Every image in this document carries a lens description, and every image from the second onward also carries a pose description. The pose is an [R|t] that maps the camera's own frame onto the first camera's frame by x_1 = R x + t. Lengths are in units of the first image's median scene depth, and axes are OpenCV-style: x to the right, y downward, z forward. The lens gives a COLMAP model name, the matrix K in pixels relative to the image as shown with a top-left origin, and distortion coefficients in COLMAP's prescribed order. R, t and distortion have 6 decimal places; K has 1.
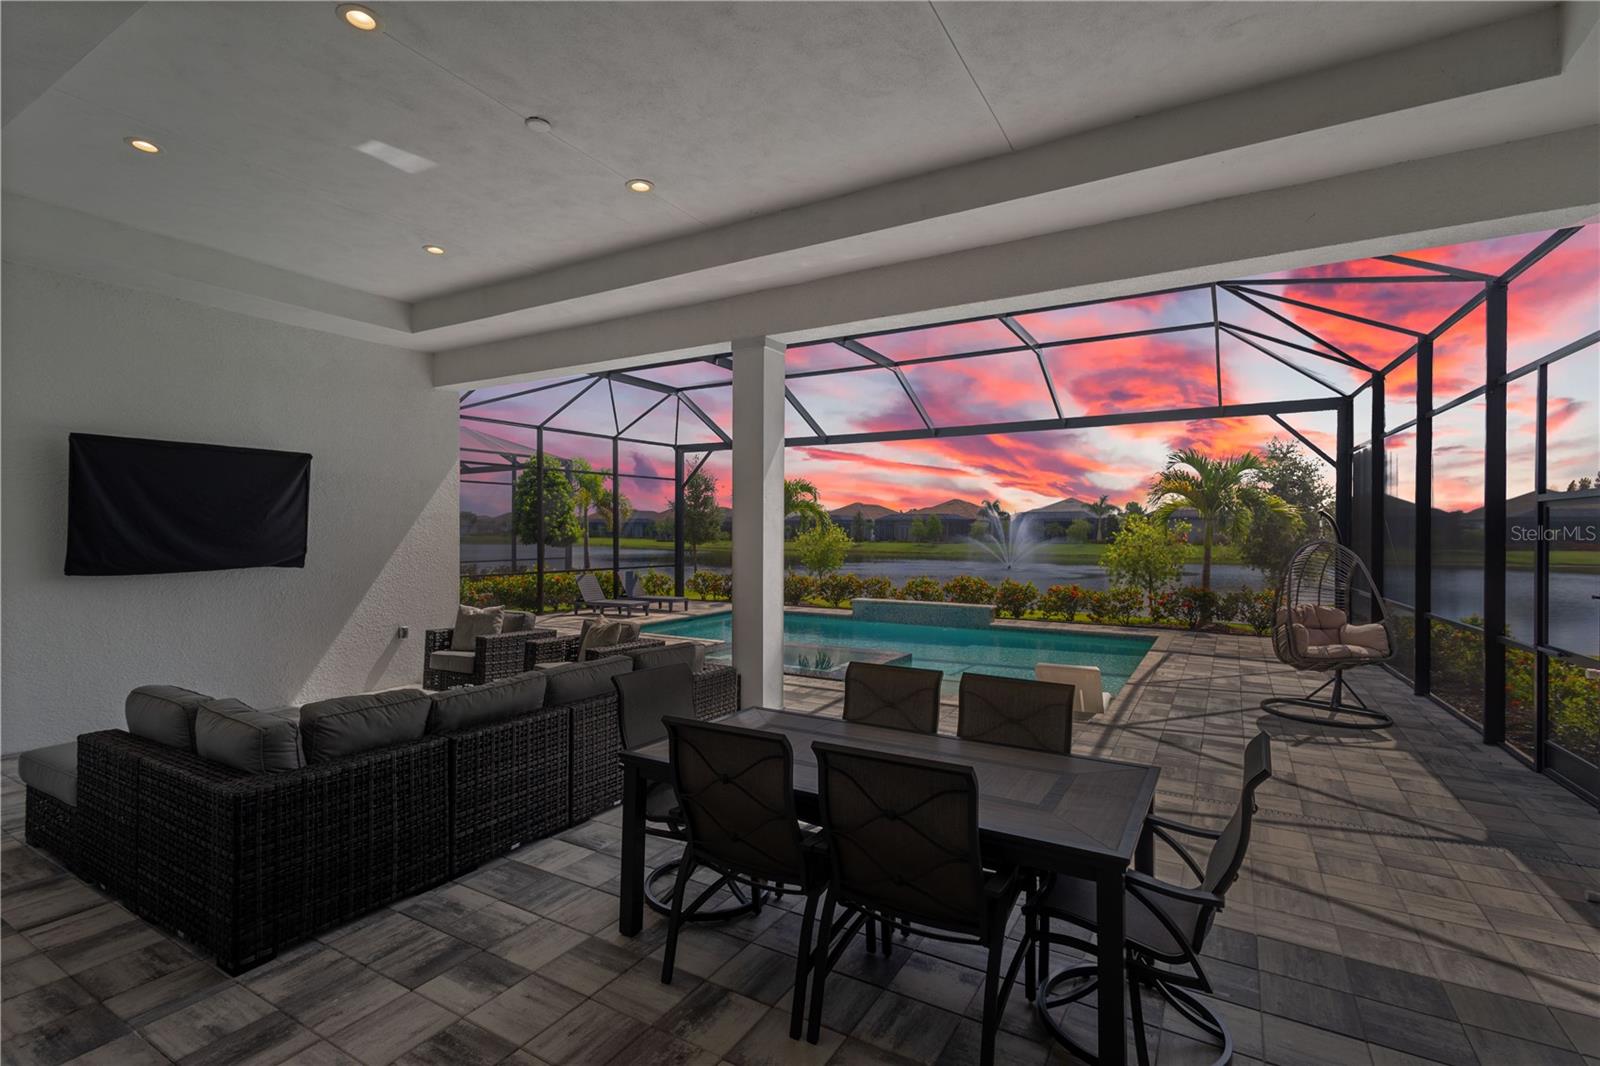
lens RADIAL K [[731.1, 0, 800.0], [0, 731.1, 533.0], [0, 0, 1]] dist [0.020358, 0.000010]
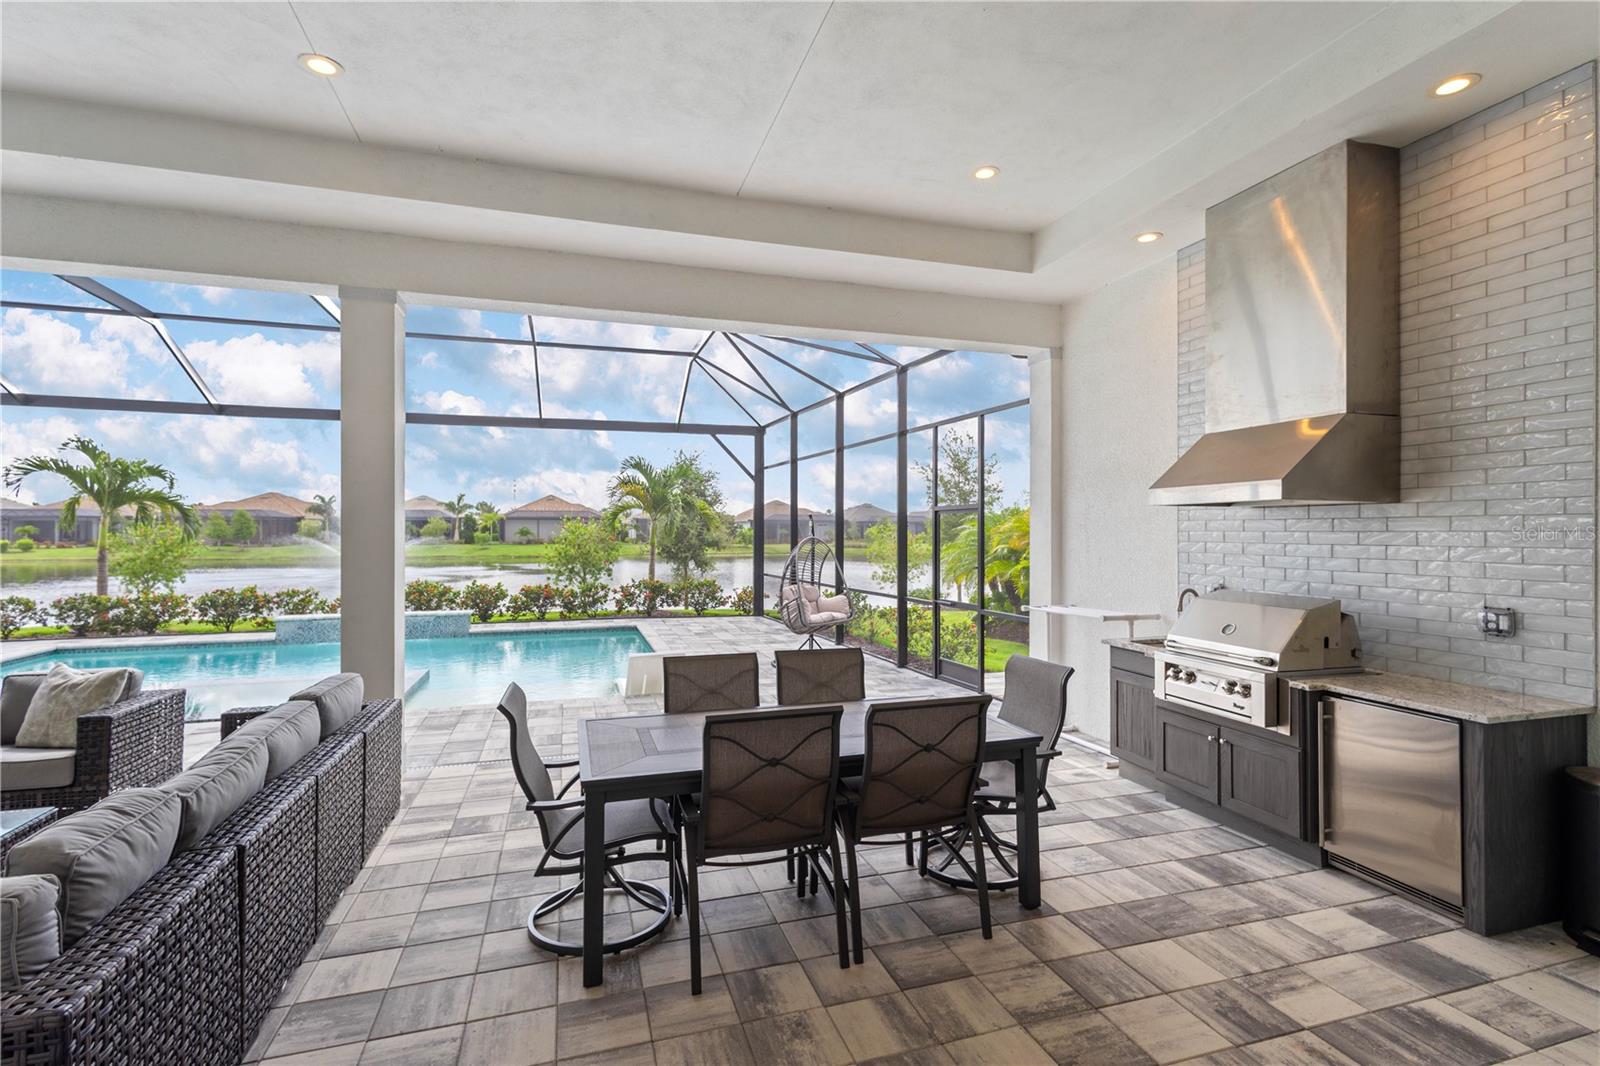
lens RADIAL K [[751.8, 0, 800.0], [0, 751.8, 533.0], [0, 0, 1]] dist [0.000193, -0.000074]
pose [[0.667770, -0.005157, 0.744349, -0.157925], [0.004929, 0.999985, 0.002505, 0.000504], [-0.744351, 0.001996, 0.667786, 0.045666]]
